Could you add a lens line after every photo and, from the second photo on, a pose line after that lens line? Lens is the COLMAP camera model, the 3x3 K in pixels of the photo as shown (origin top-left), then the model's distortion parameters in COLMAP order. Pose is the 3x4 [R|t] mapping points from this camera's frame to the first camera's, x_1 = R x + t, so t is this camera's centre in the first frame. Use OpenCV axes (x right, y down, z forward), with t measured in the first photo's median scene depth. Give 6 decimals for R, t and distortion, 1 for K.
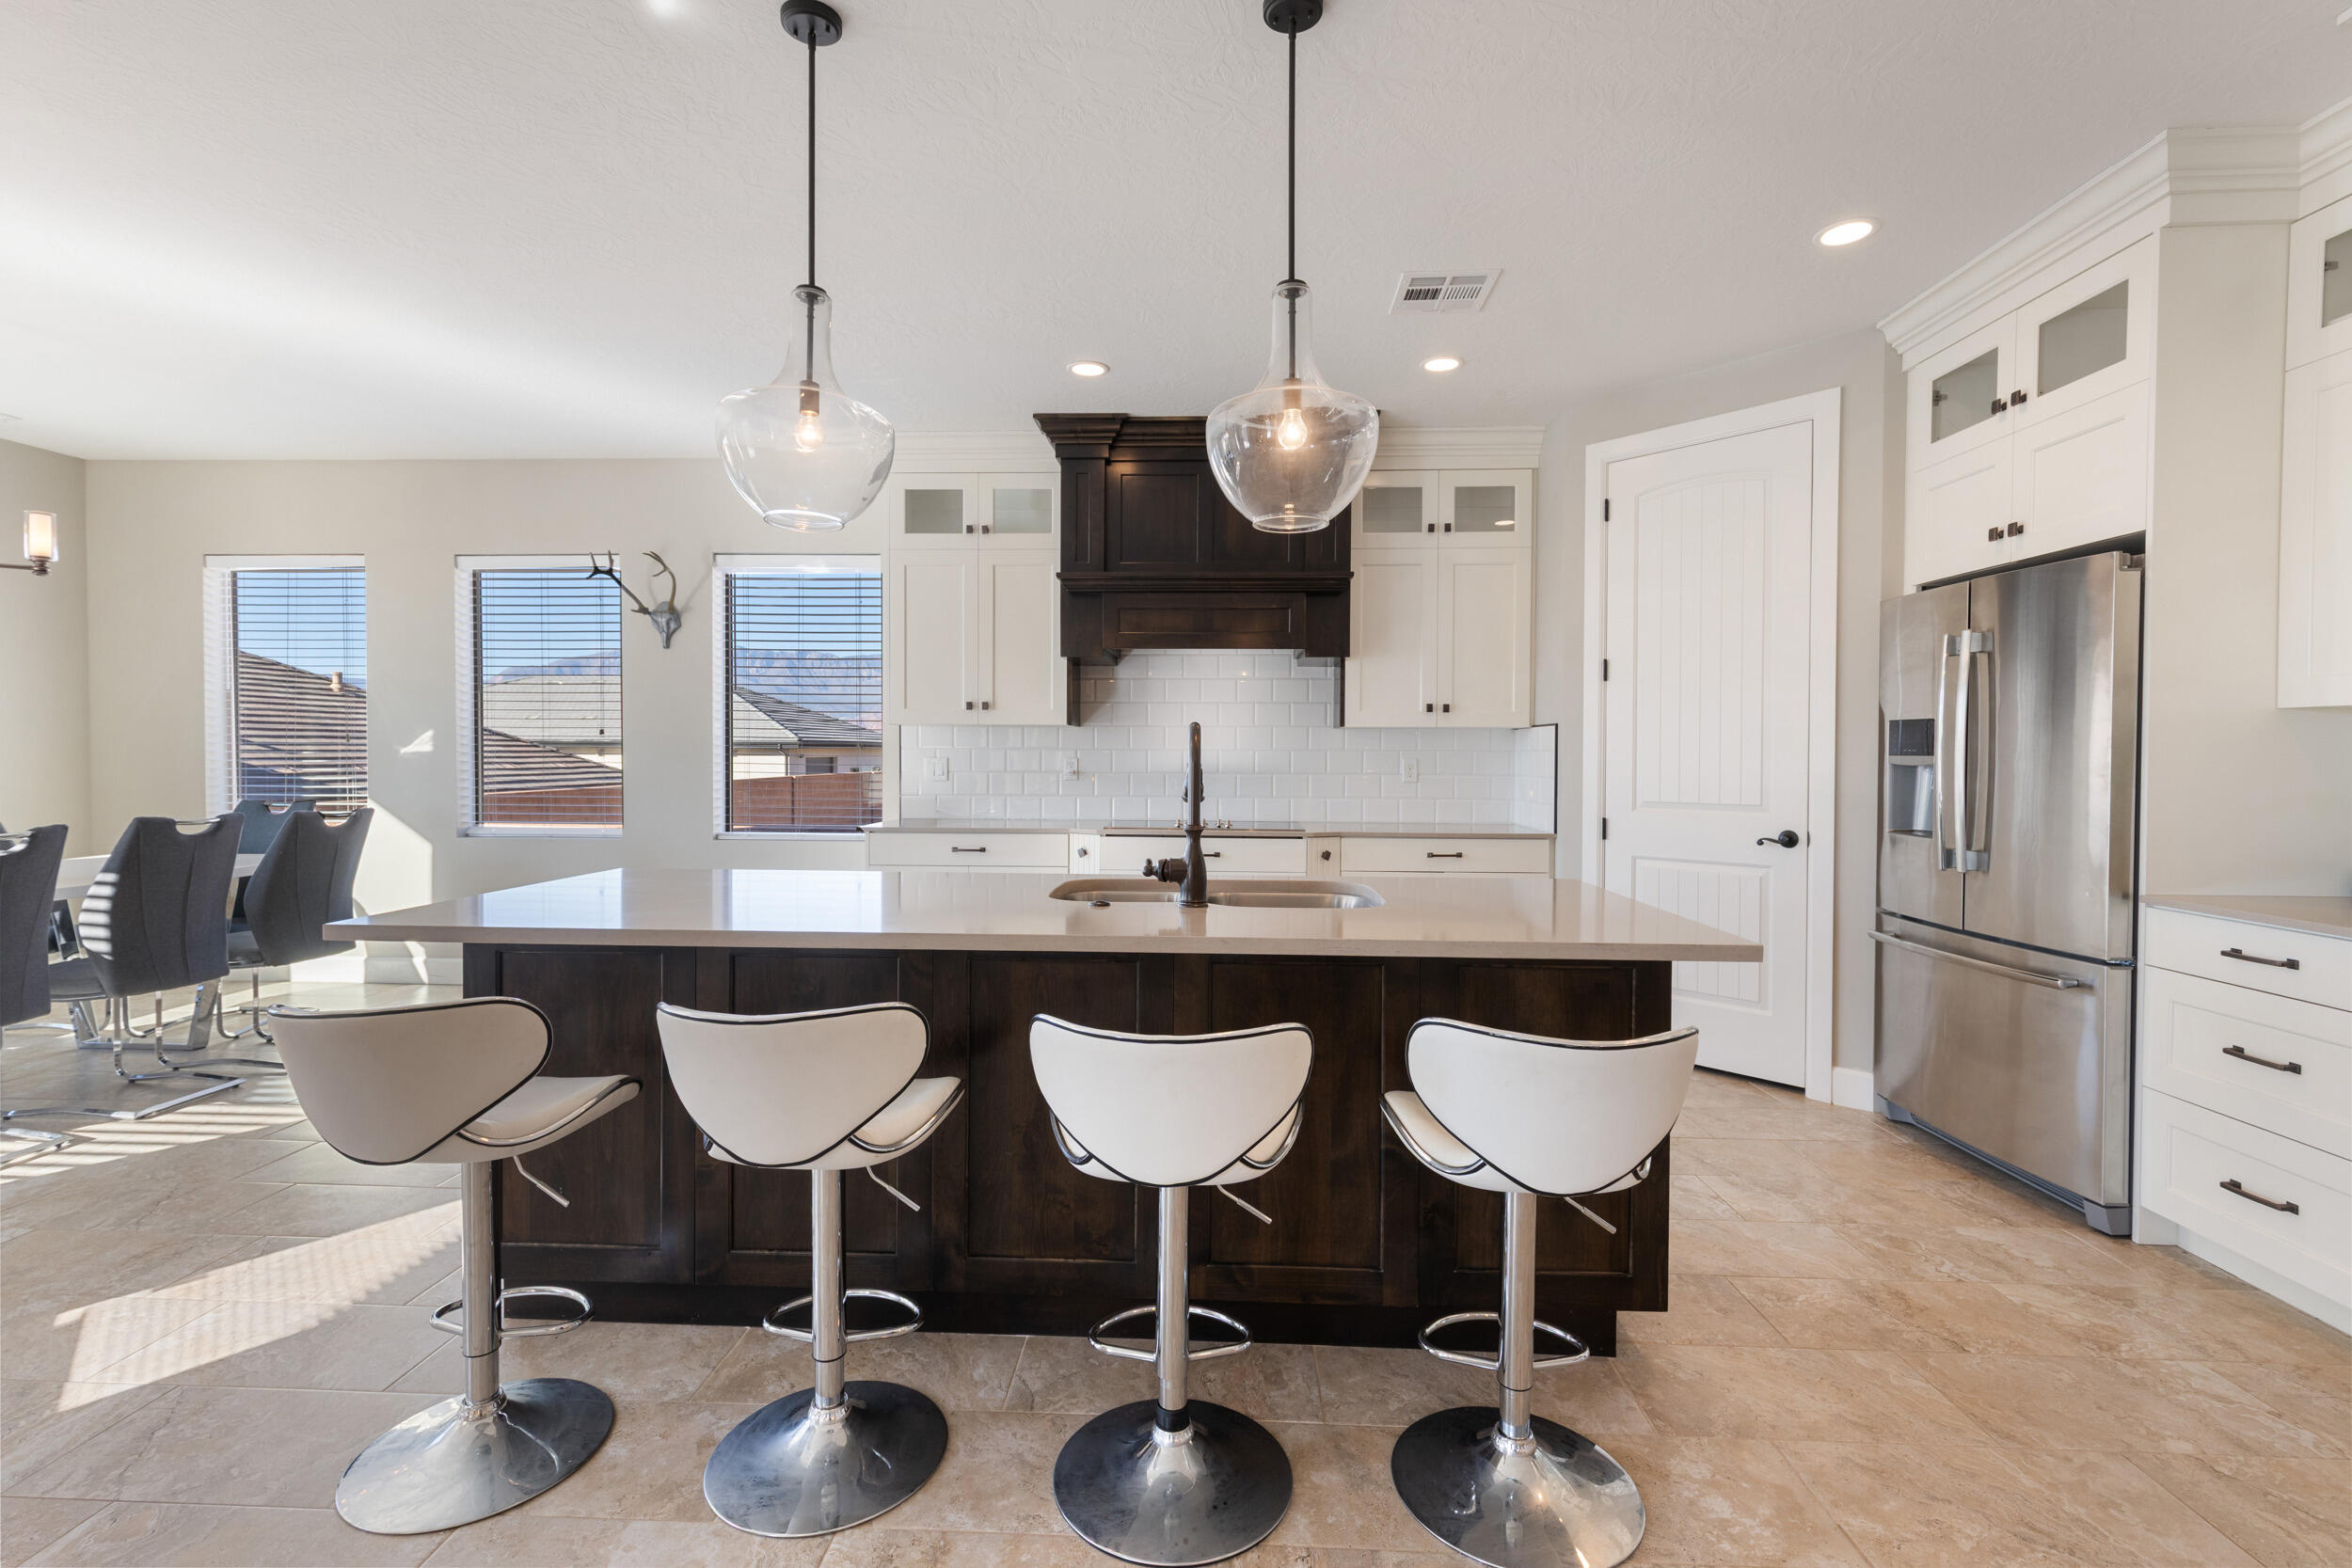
lens RADIAL K [[1046.4, 0, 1160.5], [0, 1046.4, 761.1], [0, 0, 1]] dist [0.005638, 0.000671]
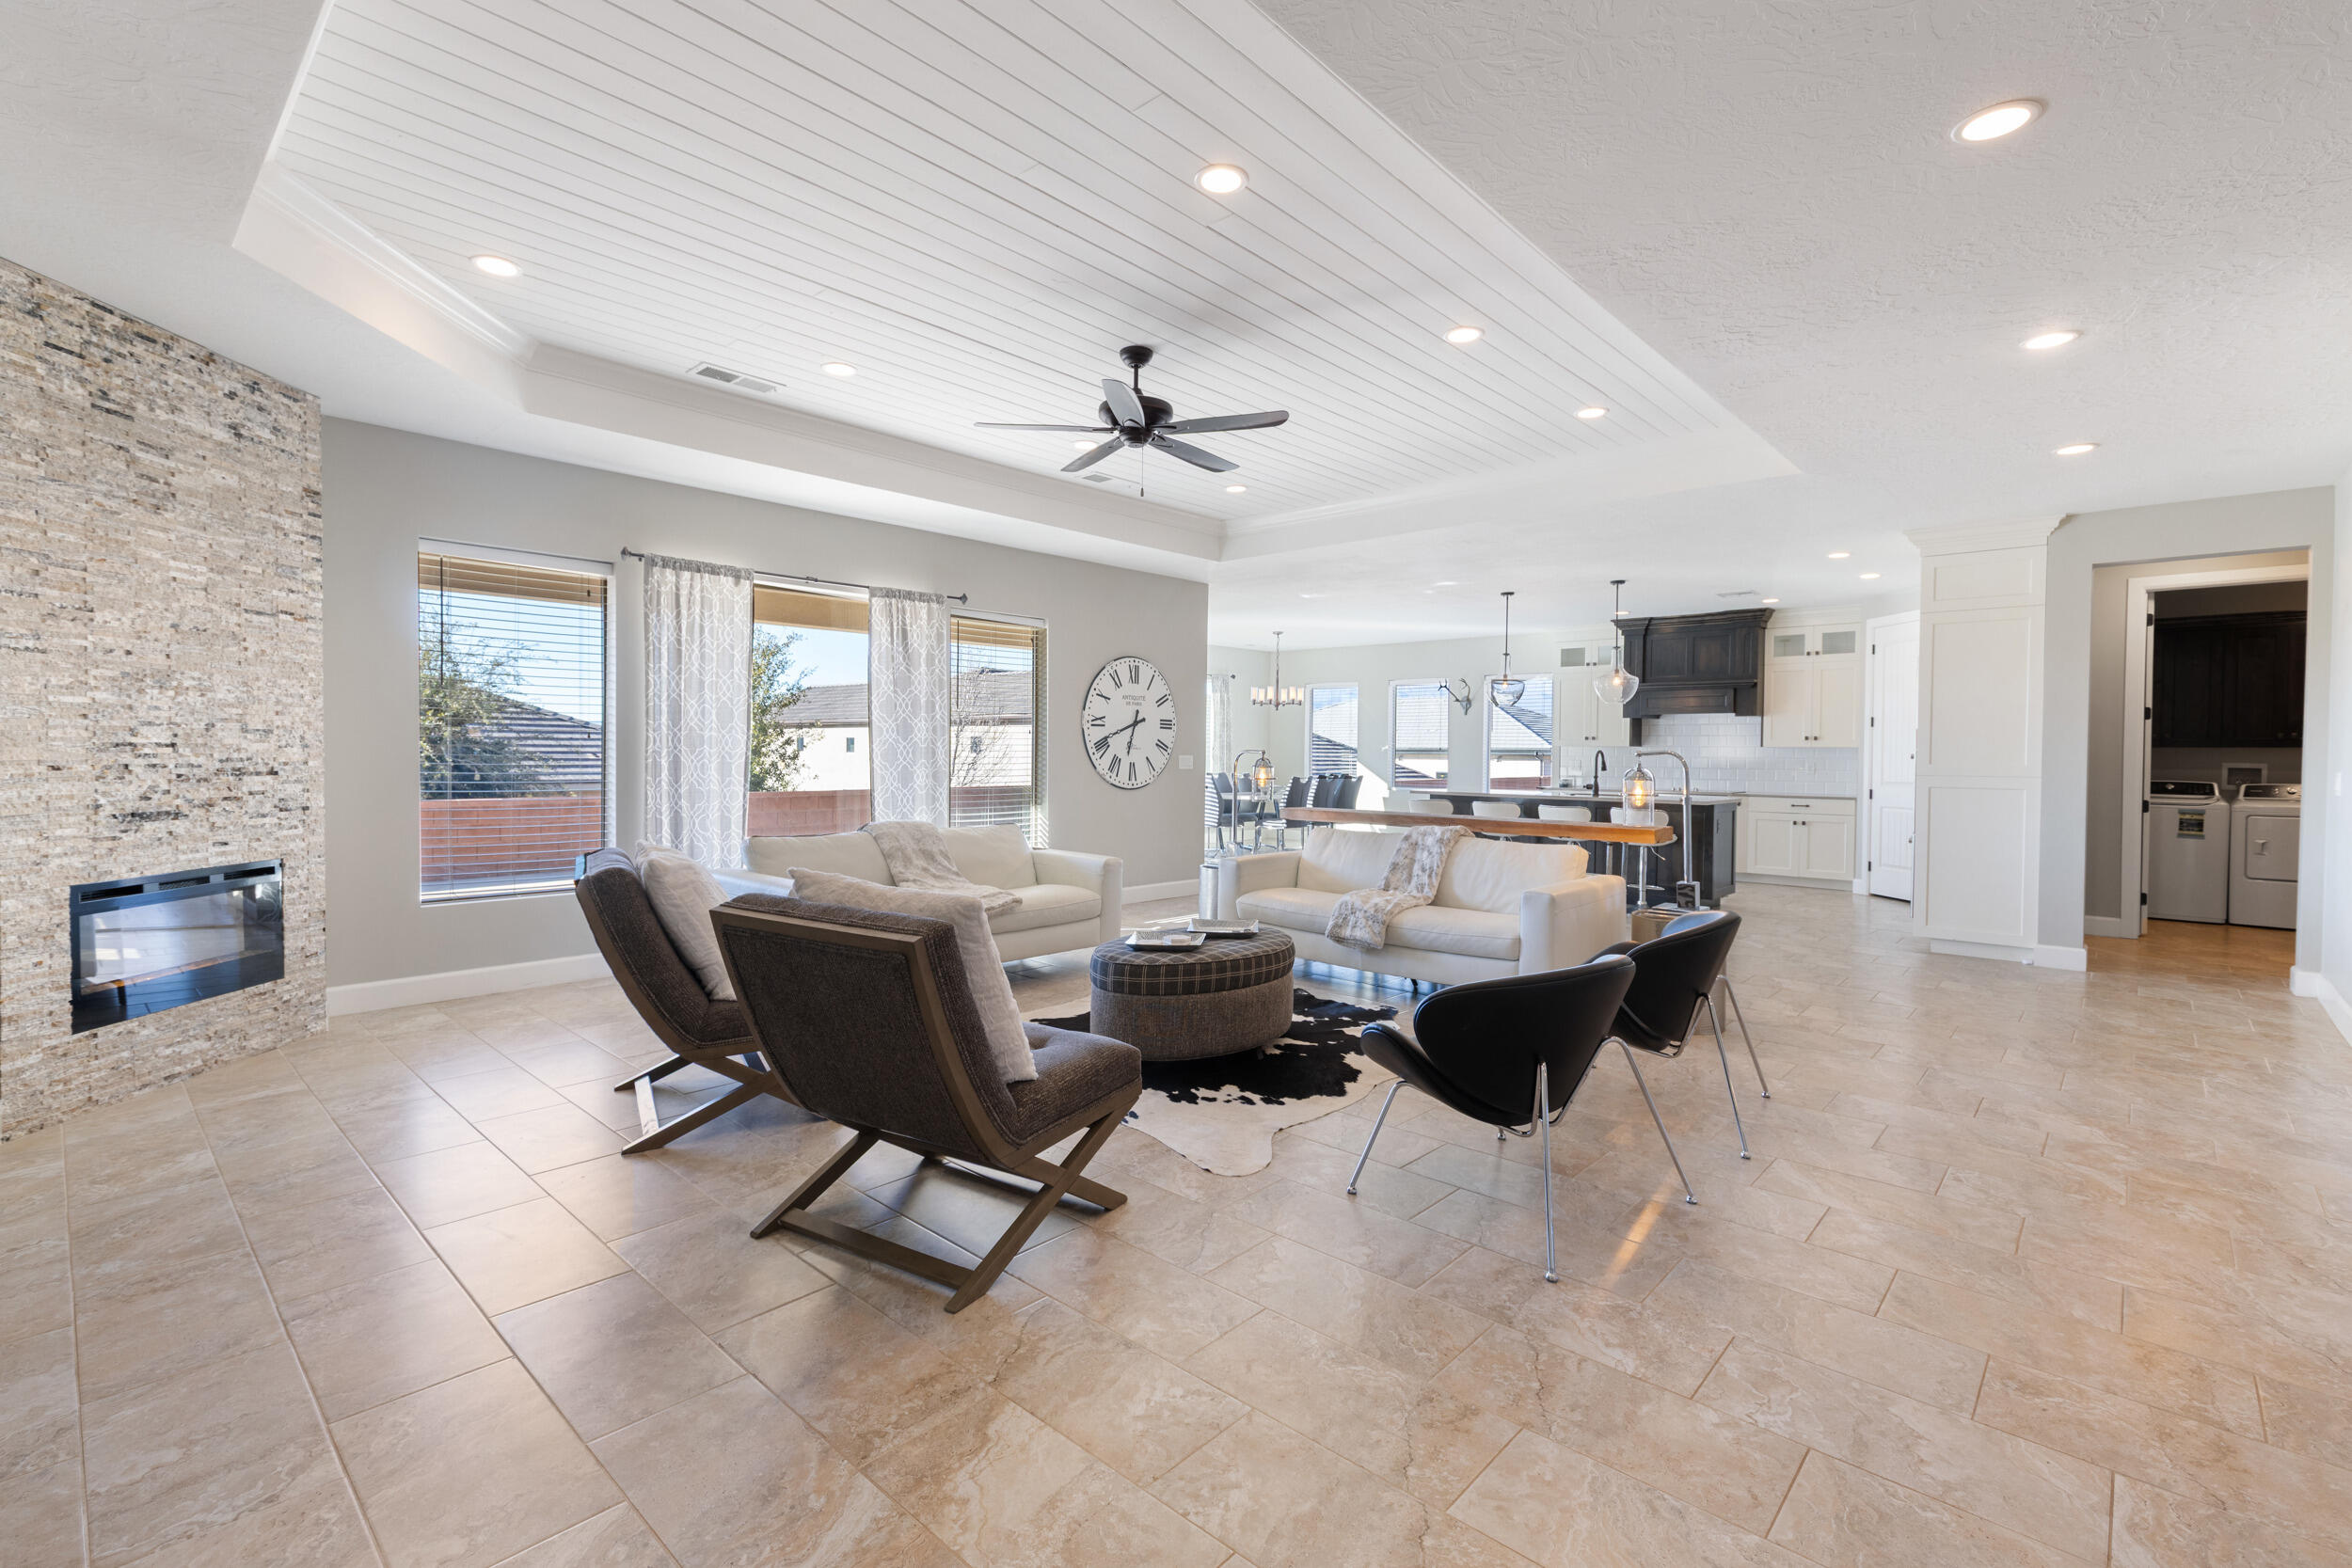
lens RADIAL K [[1046.4, 0, 1161.2], [0, 1046.4, 764.0], [0, 0, 1]] dist [0.005638, 0.000671]
pose [[0.765850, 0.010885, -0.642927, 0.655669], [-0.012524, 0.999920, 0.002011, 0.015483], [0.642897, 0.006511, 0.765925, -1.562380]]
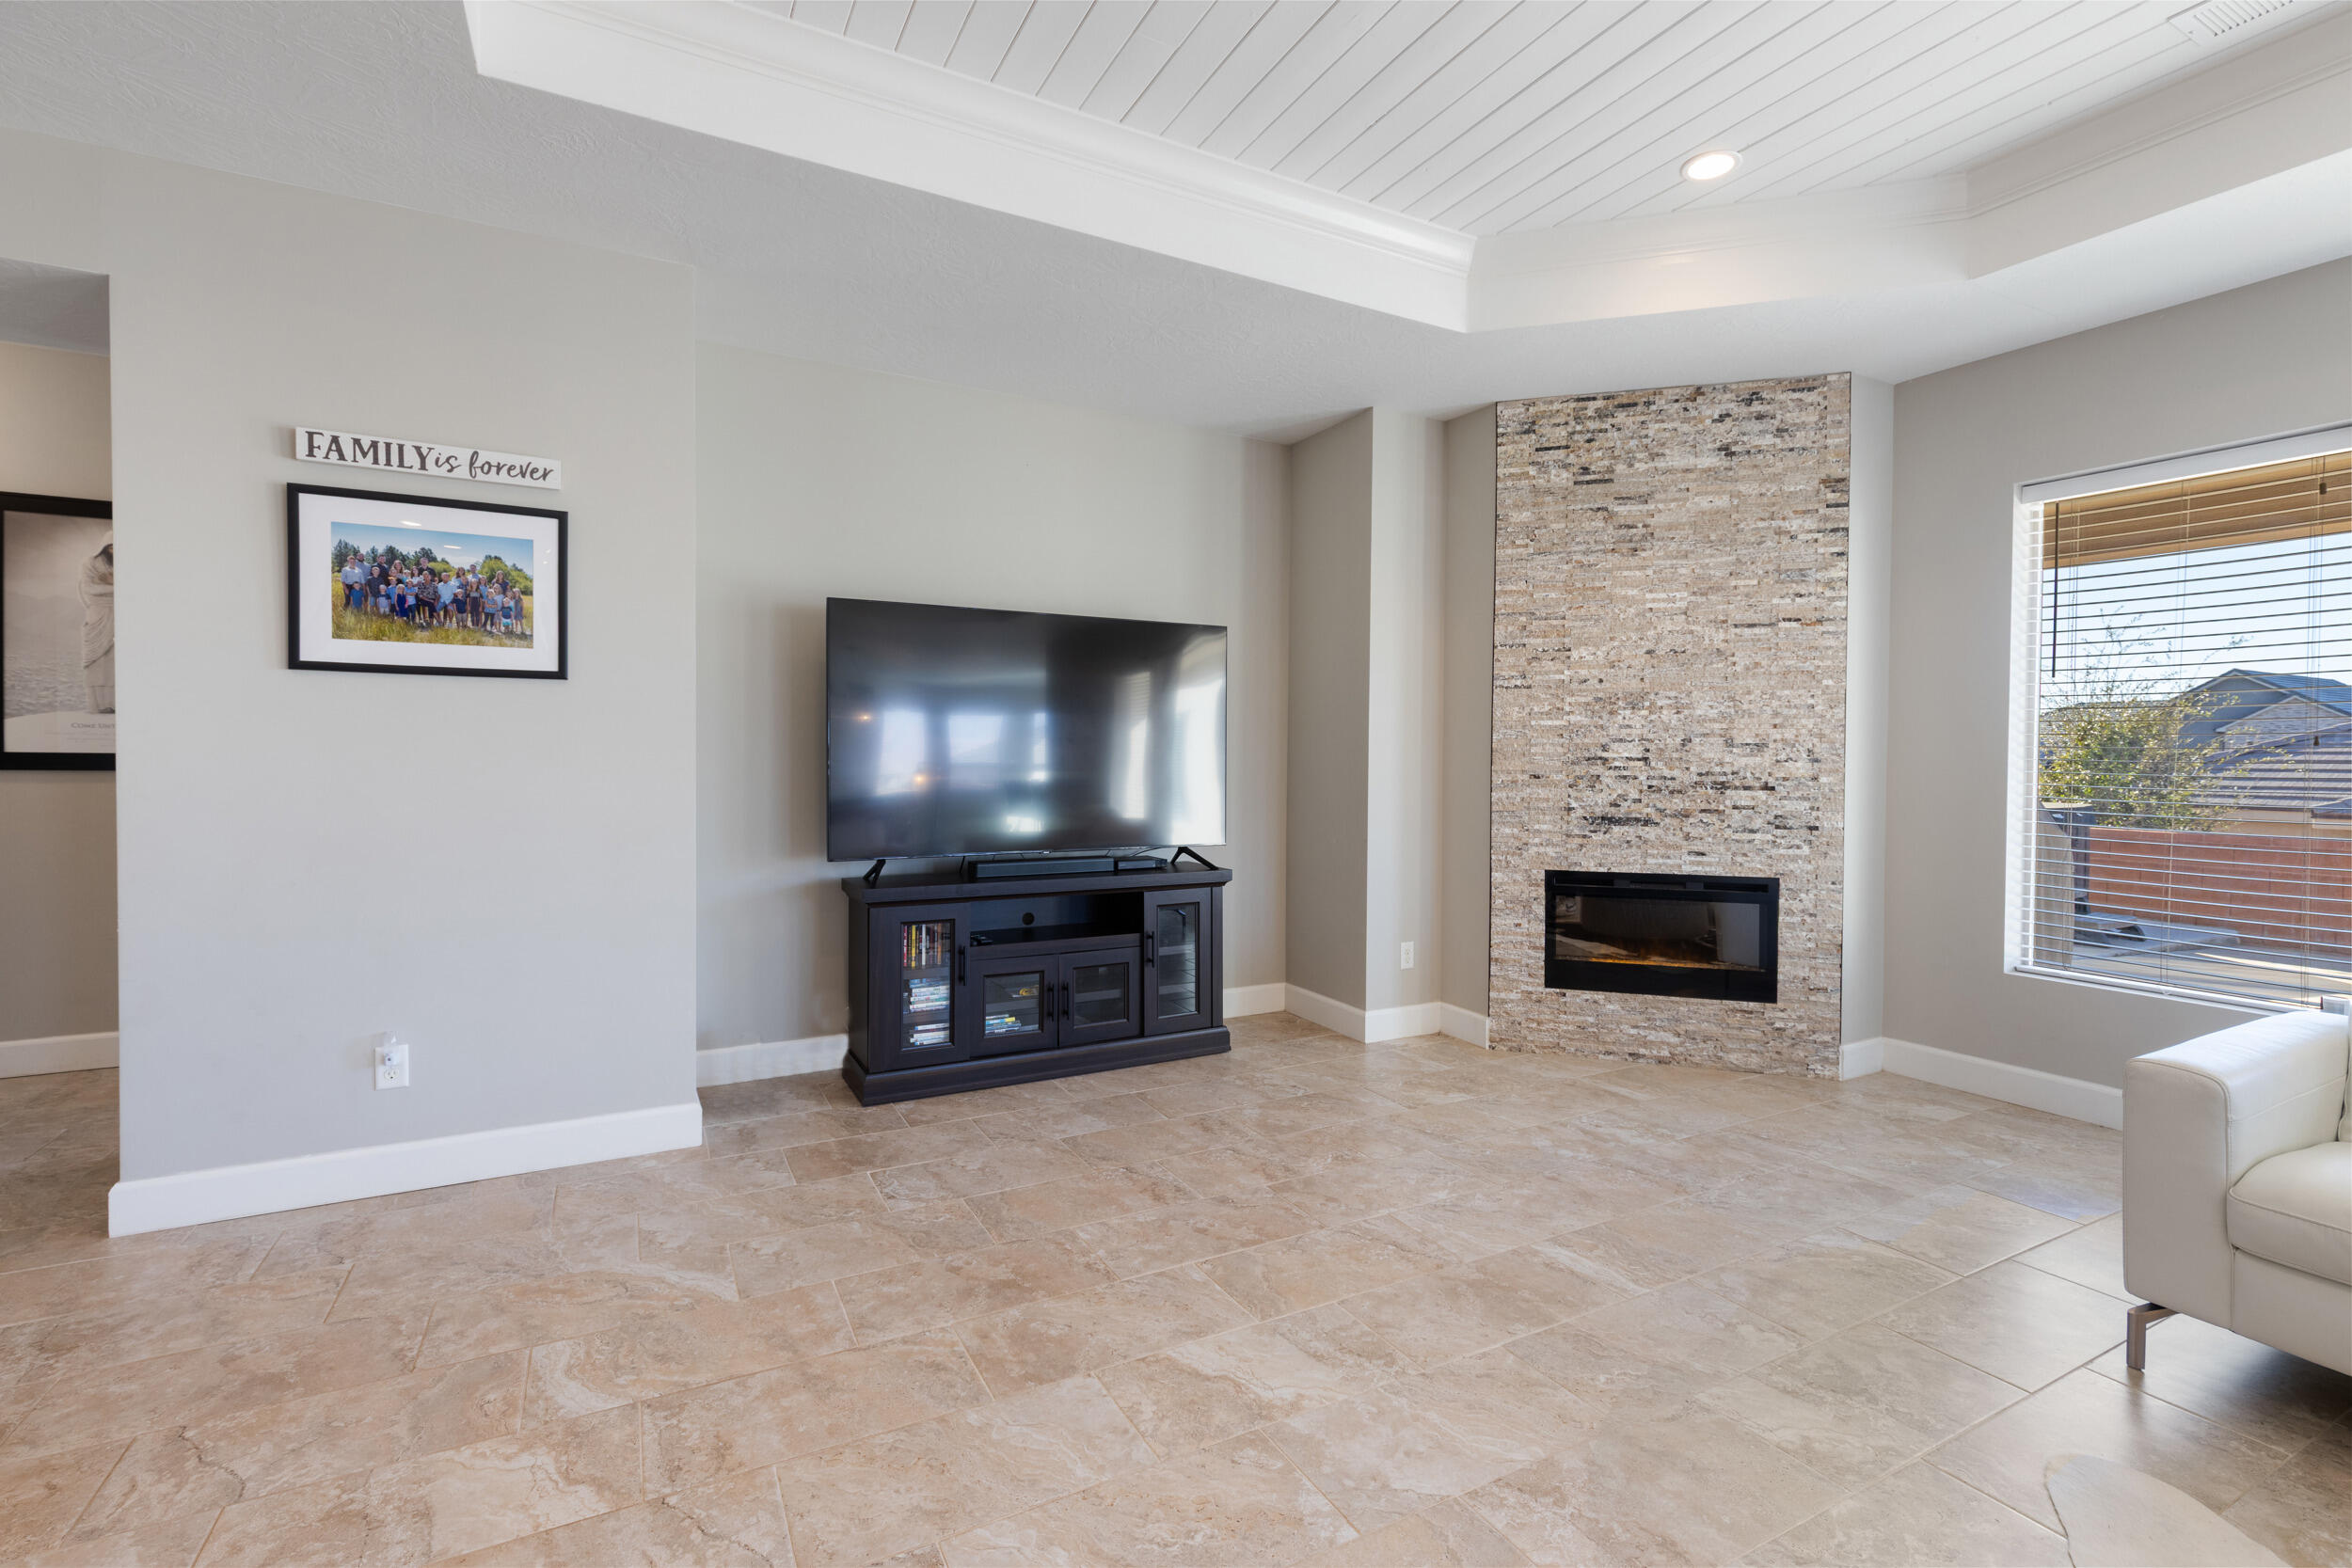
lens RADIAL K [[1046.4, 0, 1182.1], [0, 1046.4, 768.6], [0, 0, 1]] dist [0.005638, 0.000671]
pose [[-0.857369, -0.003369, -0.514691, 0.345955], [-0.016163, 0.999662, 0.020381, 0.008159], [0.514448, 0.025793, -0.857134, -0.842383]]
